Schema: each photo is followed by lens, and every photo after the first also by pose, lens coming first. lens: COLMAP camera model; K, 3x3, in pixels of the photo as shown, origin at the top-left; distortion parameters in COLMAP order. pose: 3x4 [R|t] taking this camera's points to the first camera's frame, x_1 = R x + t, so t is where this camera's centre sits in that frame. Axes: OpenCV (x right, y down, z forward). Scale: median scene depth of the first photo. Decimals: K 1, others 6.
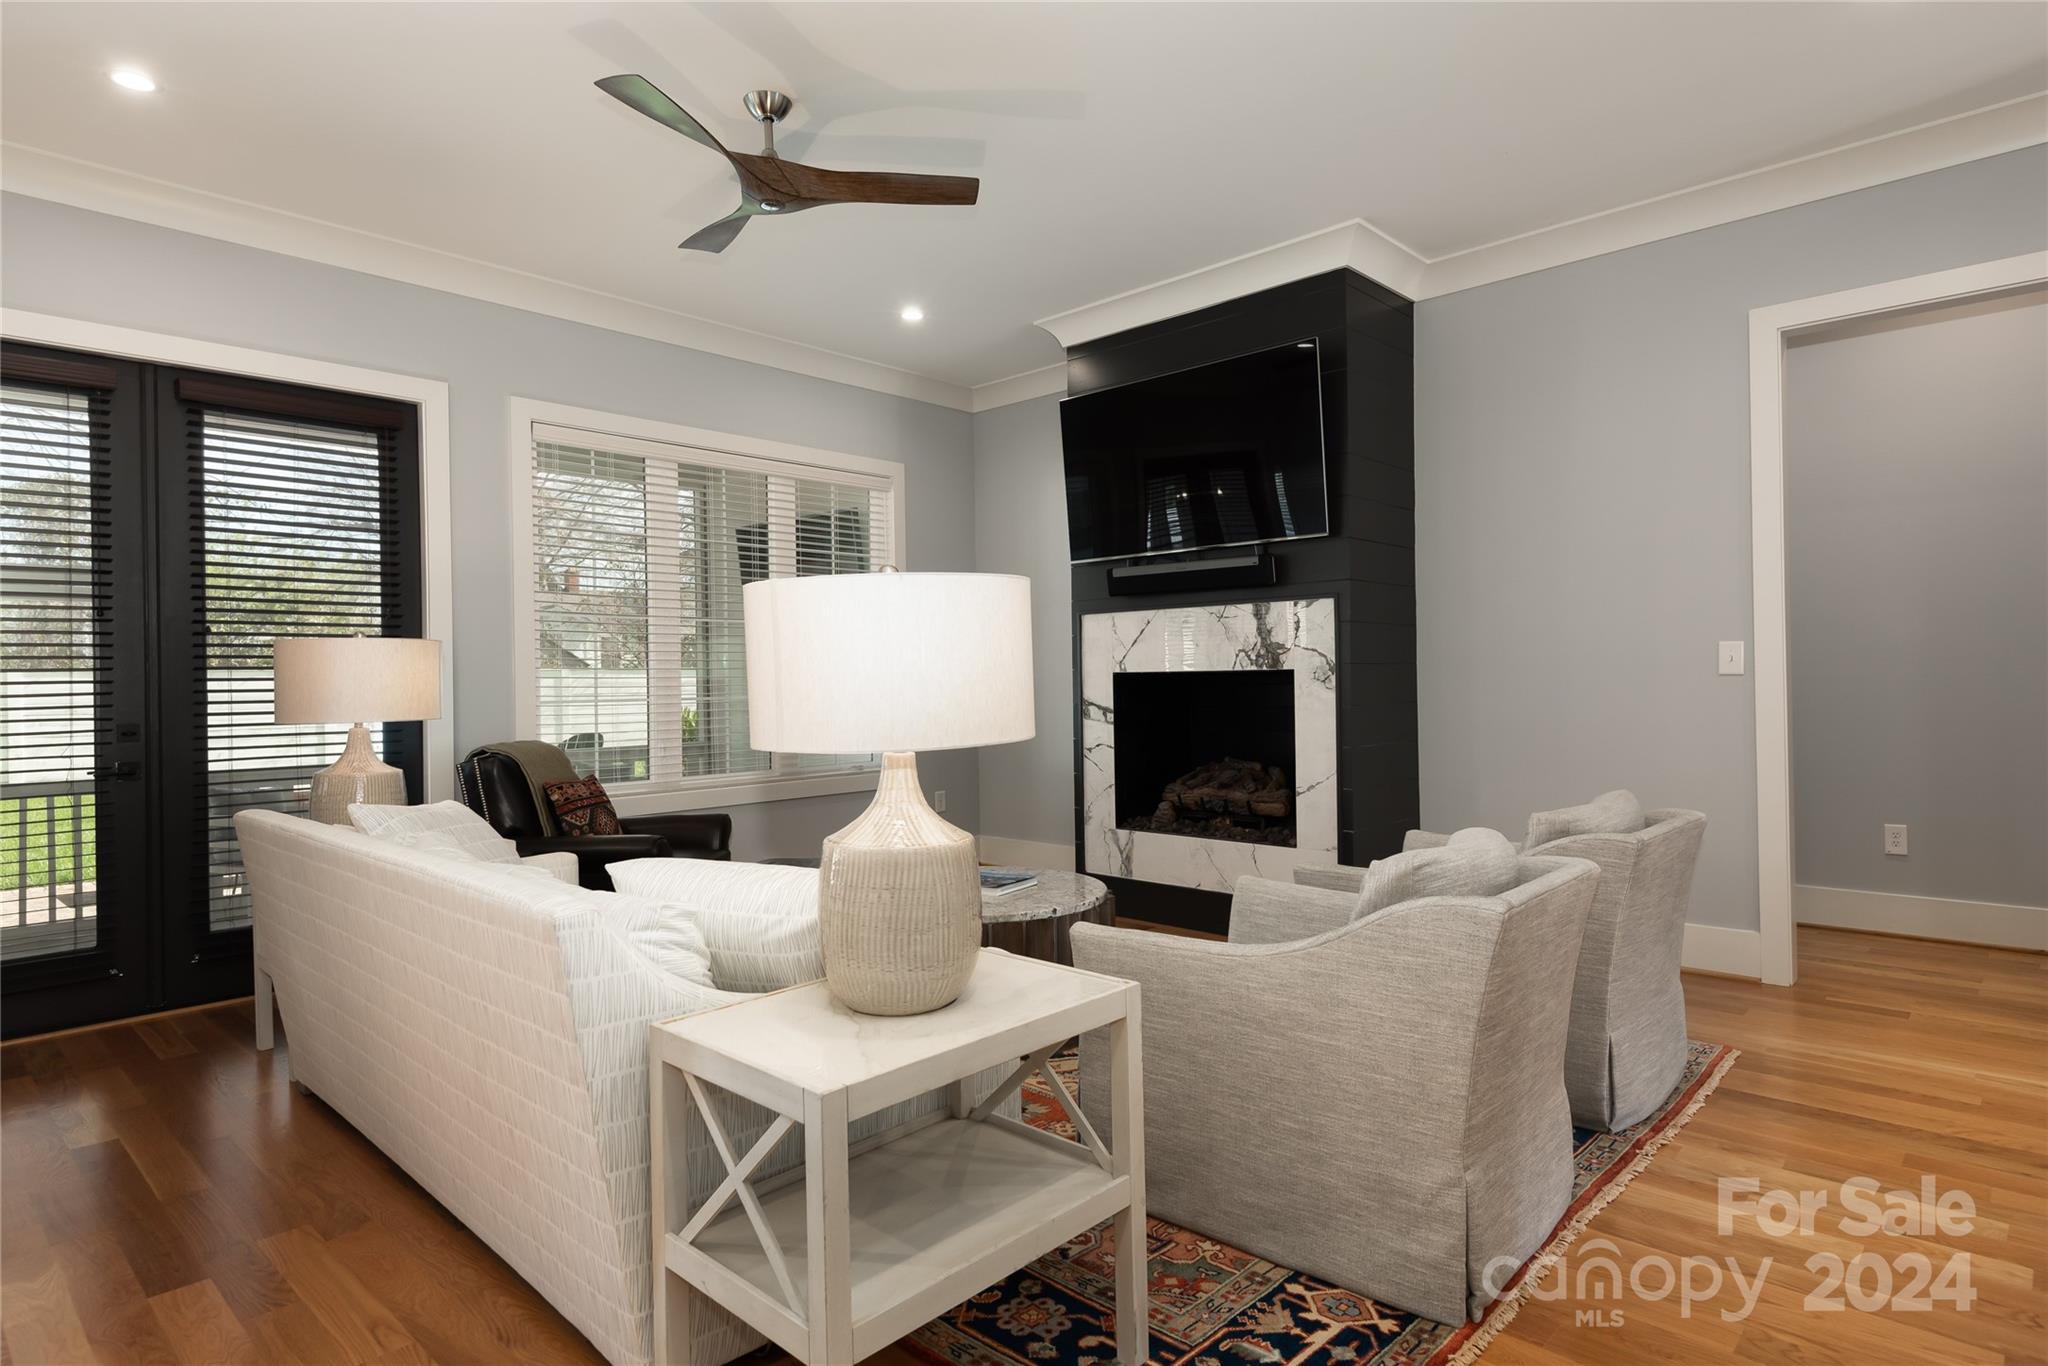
lens RADIAL K [[1107.5, 0, 1043.8], [0, 1107.5, 678.3], [0, 0, 1]] dist [0.009823, -0.004173]
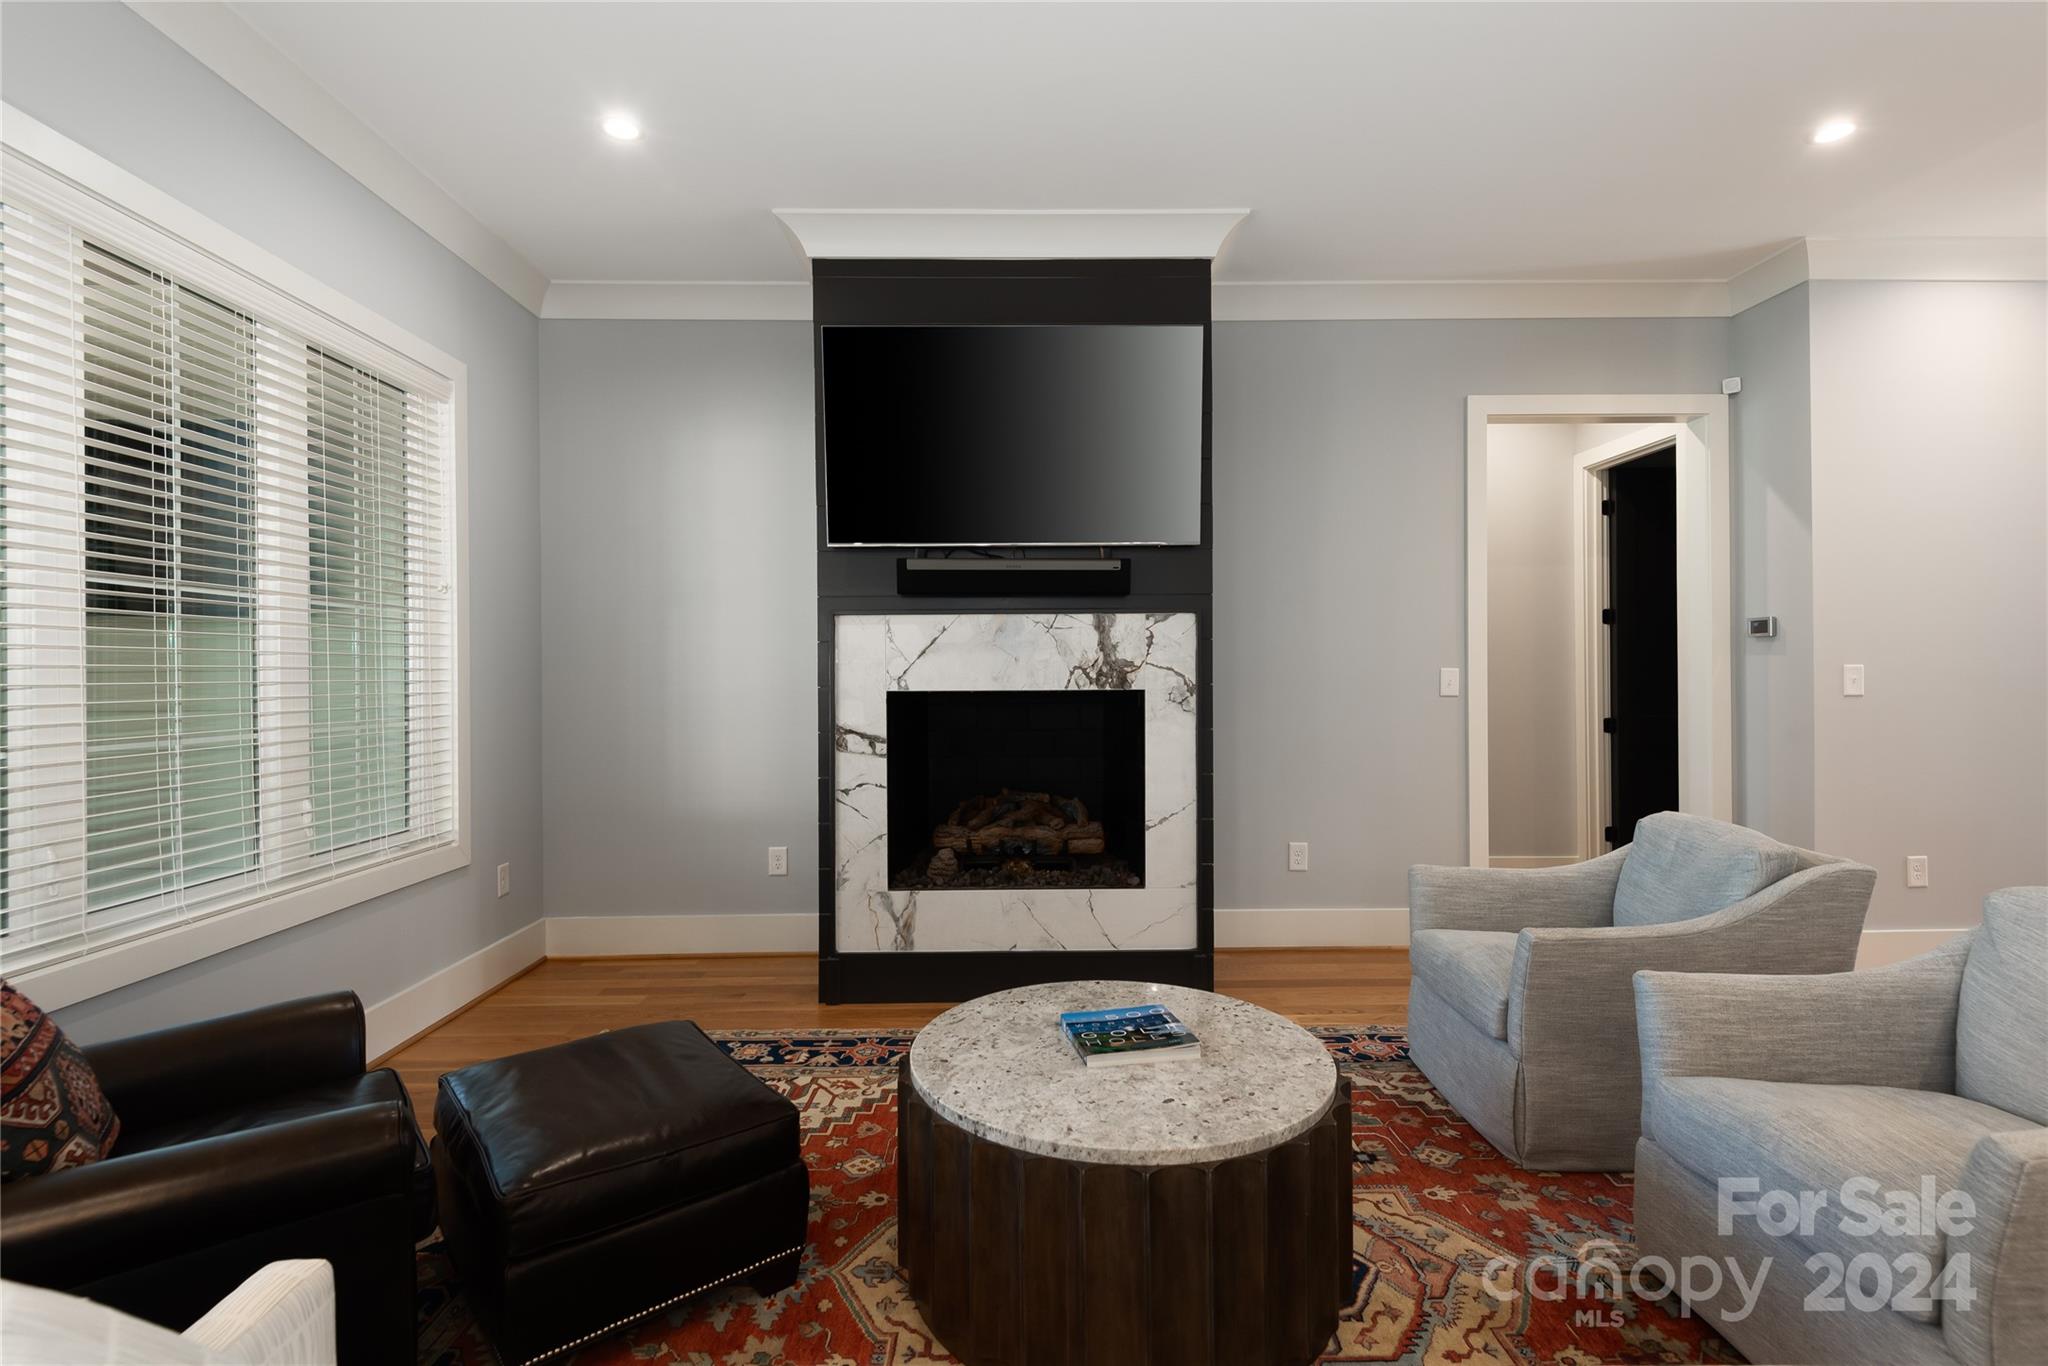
lens RADIAL K [[963.5, 0, 1036.4], [0, 963.5, 677.5], [0, 0, 1]] dist [0.024109, 0.000045]
pose [[0.720846, 0.006439, 0.693066, -0.353205], [-0.005307, 0.999979, -0.003771, -0.013560], [-0.693075, -0.000960, 0.720864, 0.461182]]
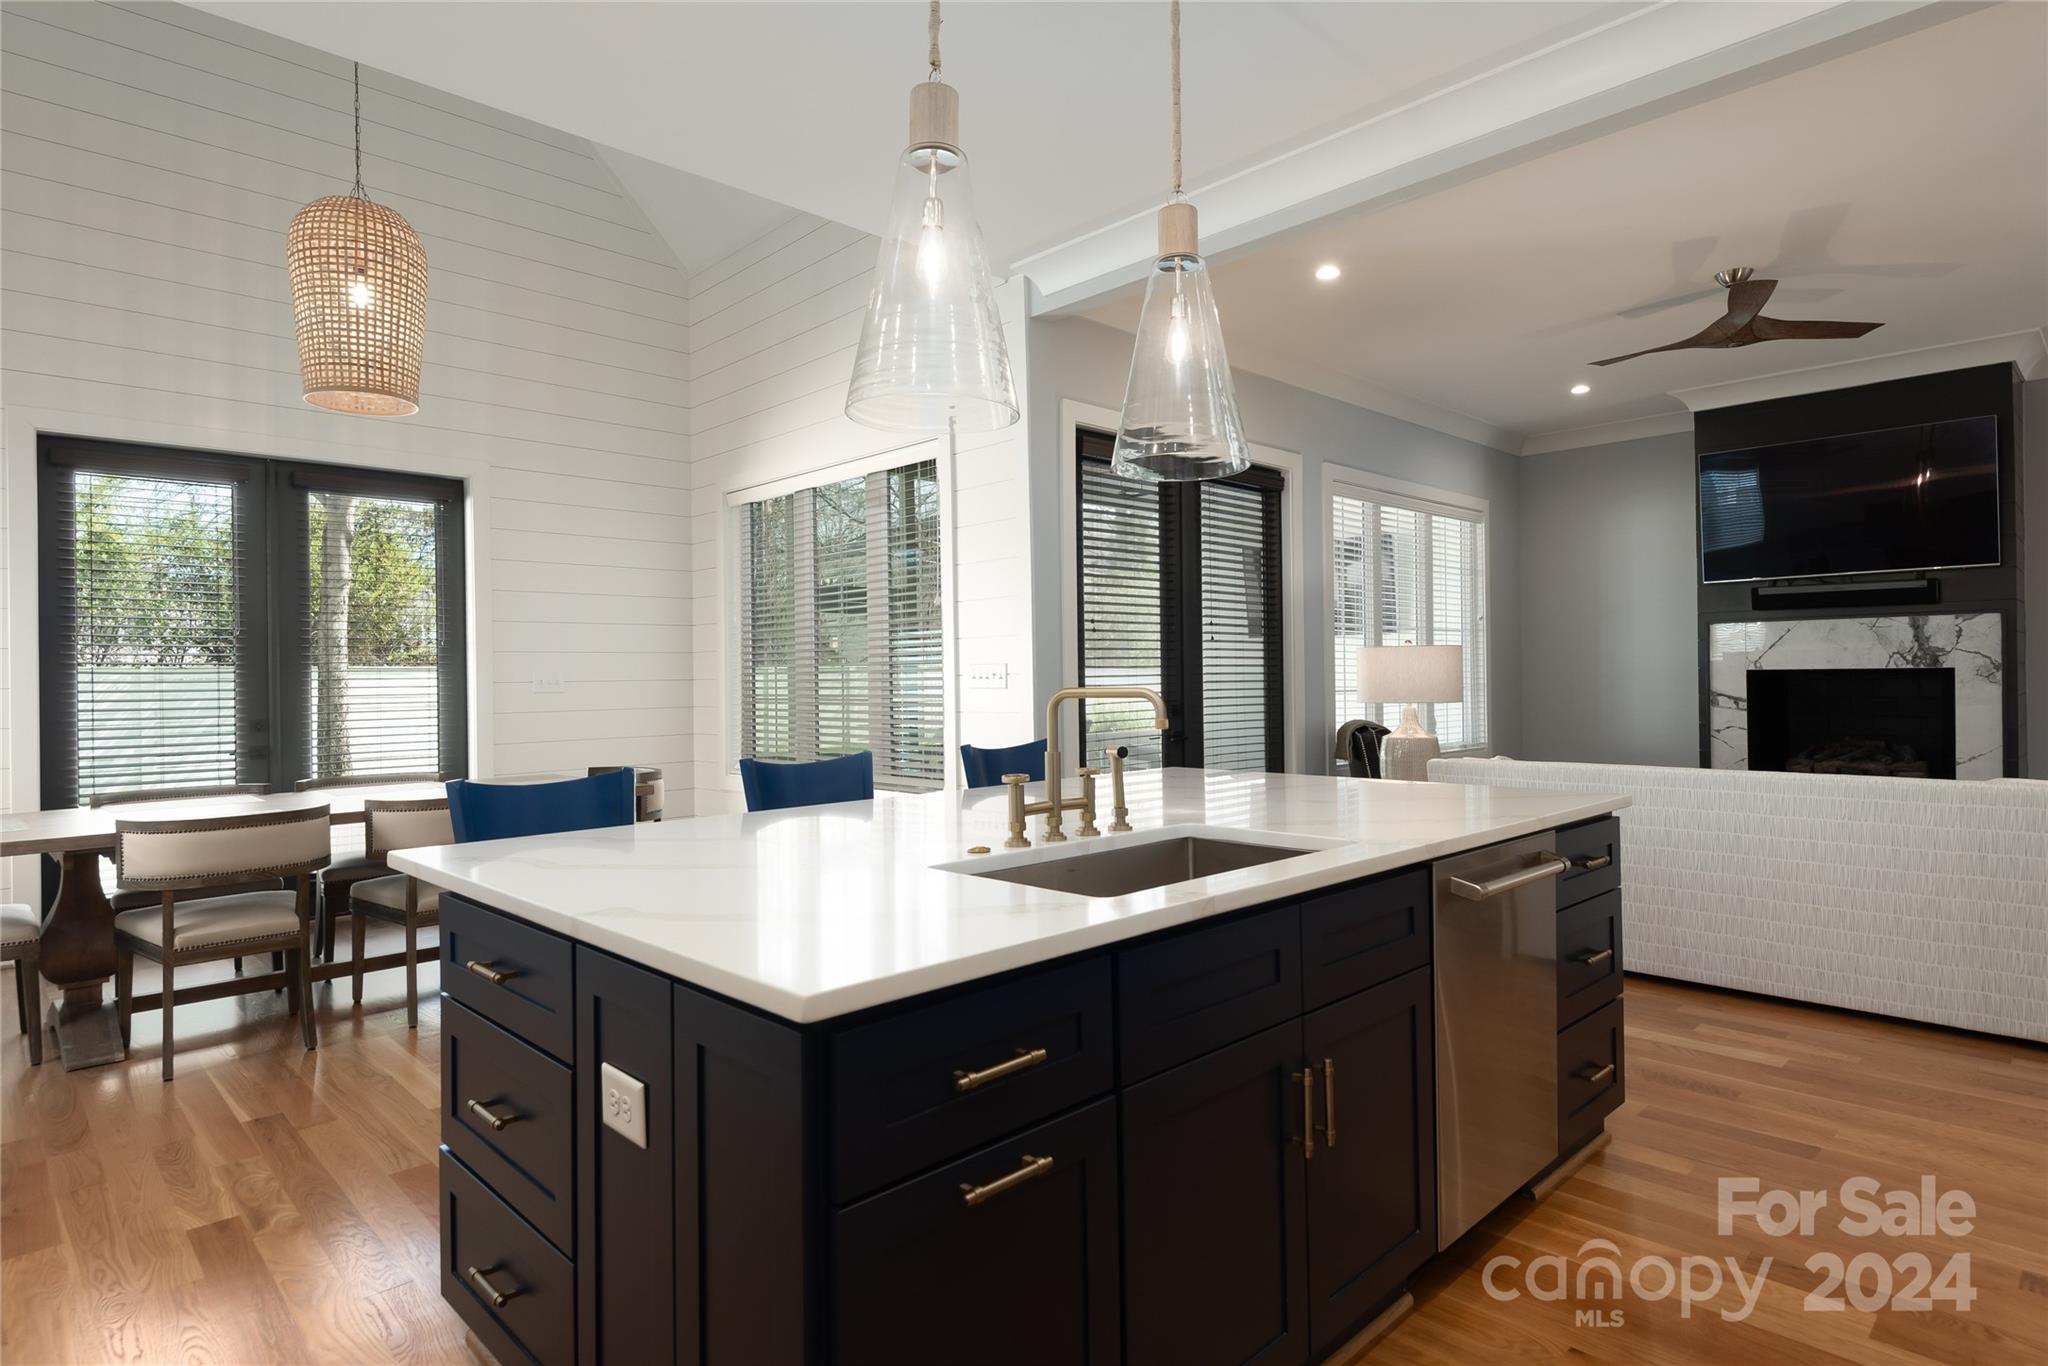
lens RADIAL K [[1107.5, 0, 1029.4], [0, 1107.5, 674.5], [0, 0, 1]] dist [0.009823, -0.004173]
pose [[0.998219, 0.002707, -0.059594, -0.720762], [-0.002817, 0.999994, -0.001762, 0.005039], [0.059589, 0.001927, 0.998221, -0.336329]]
